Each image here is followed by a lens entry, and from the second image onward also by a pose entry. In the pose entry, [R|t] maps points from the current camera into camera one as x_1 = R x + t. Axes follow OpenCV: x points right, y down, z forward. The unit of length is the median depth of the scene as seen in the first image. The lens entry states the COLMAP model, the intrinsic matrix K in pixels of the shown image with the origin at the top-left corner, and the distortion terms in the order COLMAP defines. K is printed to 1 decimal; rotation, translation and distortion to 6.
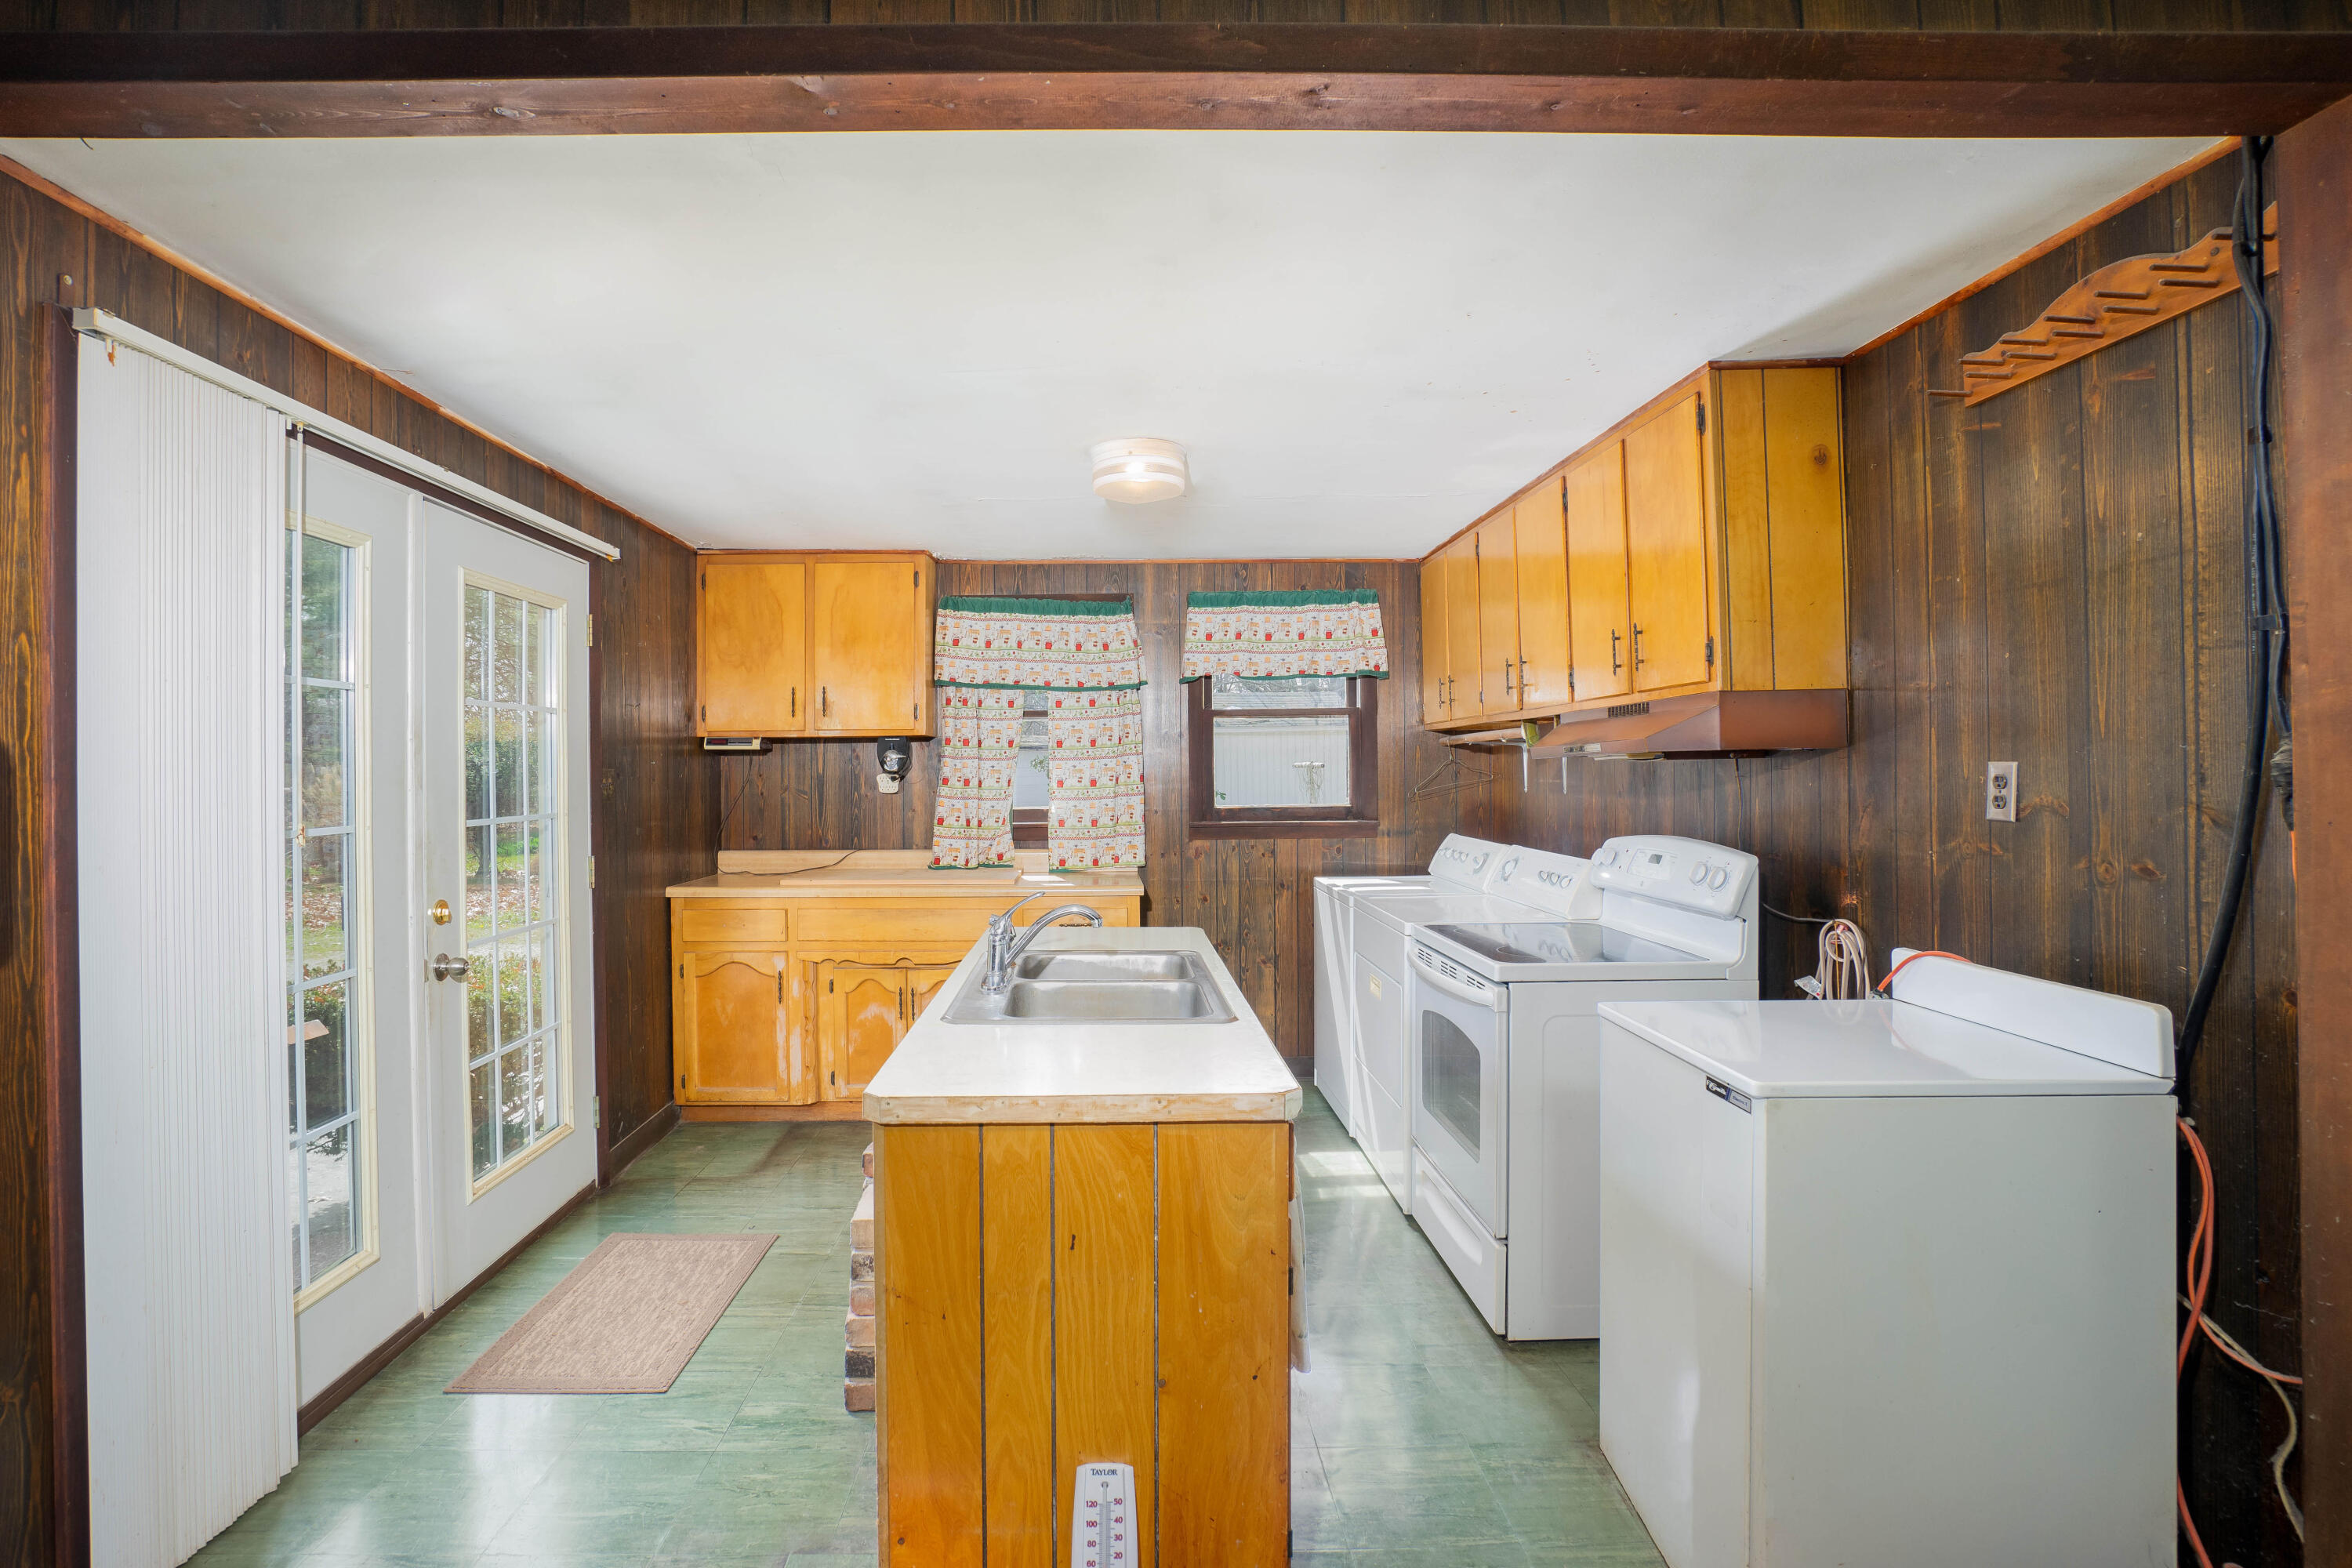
lens RADIAL K [[1140.1, 0, 1176.0], [0, 1140.1, 784.0], [0, 0, 1]] dist [-0.065303, 0.052622]
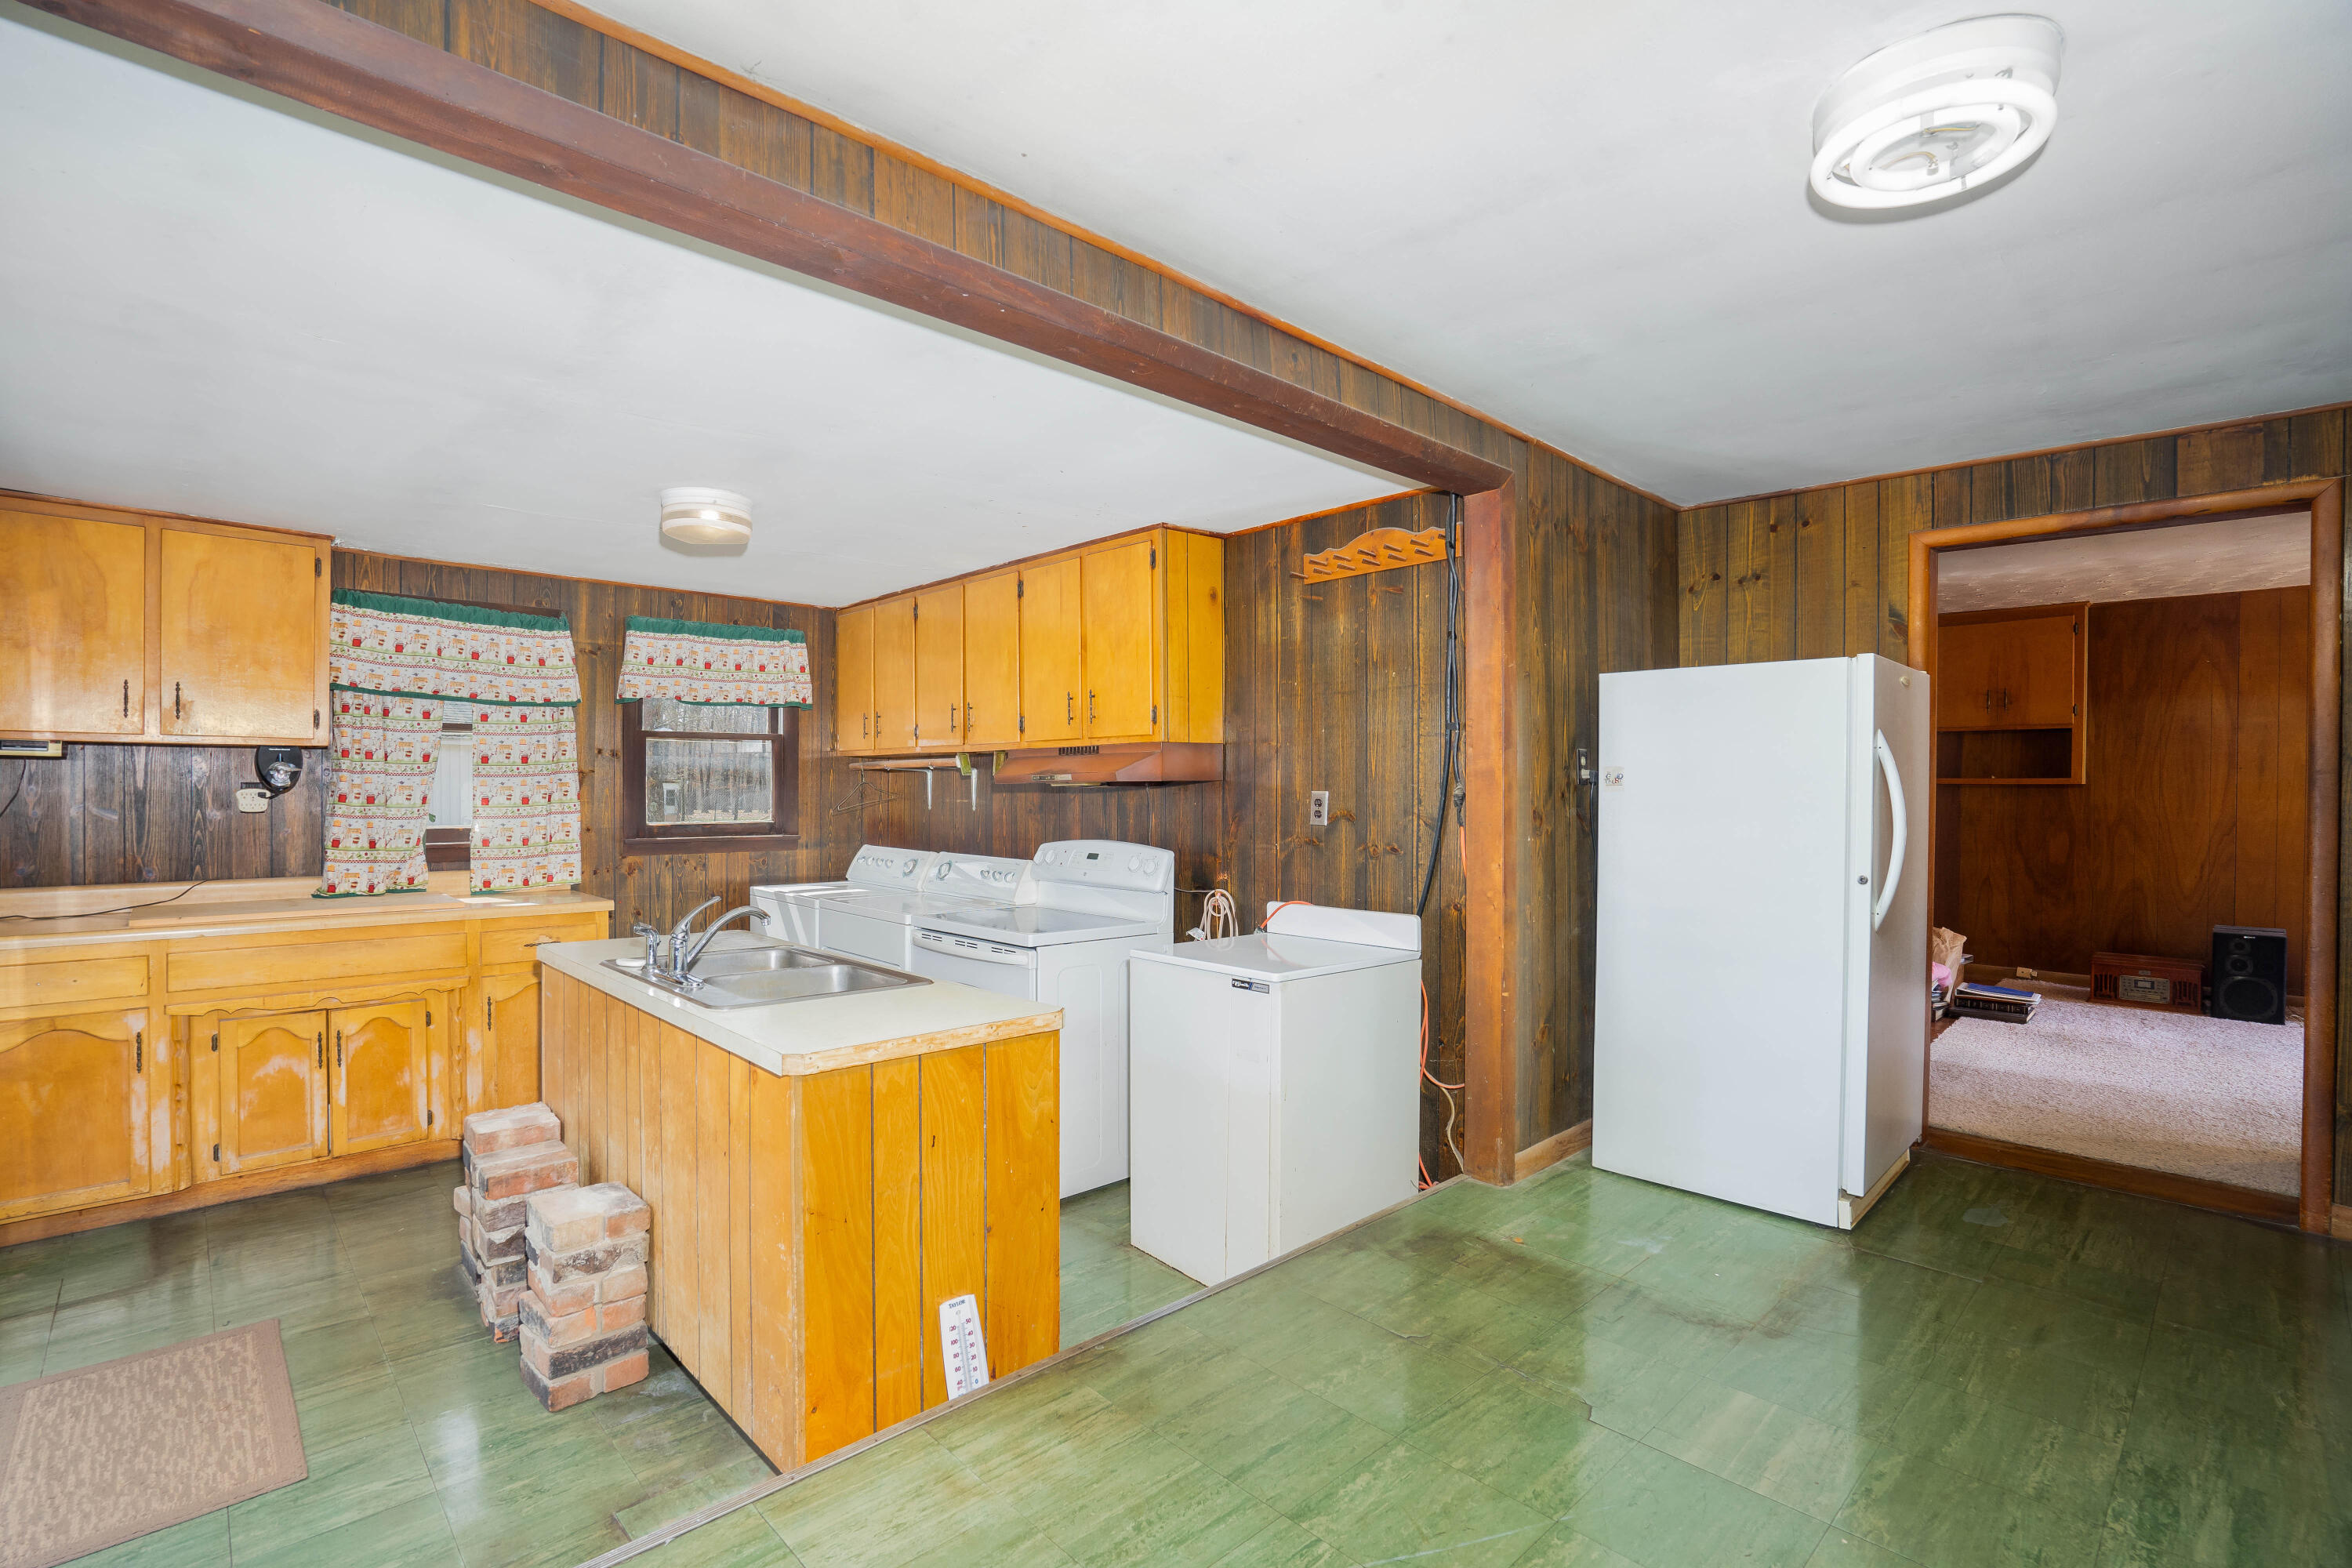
lens RADIAL K [[1067.2, 0, 1175.4], [0, 1067.2, 825.1], [0, 0, 1]] dist [0.001722, 0.000675]
pose [[0.753057, -0.012320, 0.657840, -0.278309], [-0.002230, 0.999771, 0.021276, -0.000812], [-0.657951, -0.017489, 0.752857, -0.059270]]
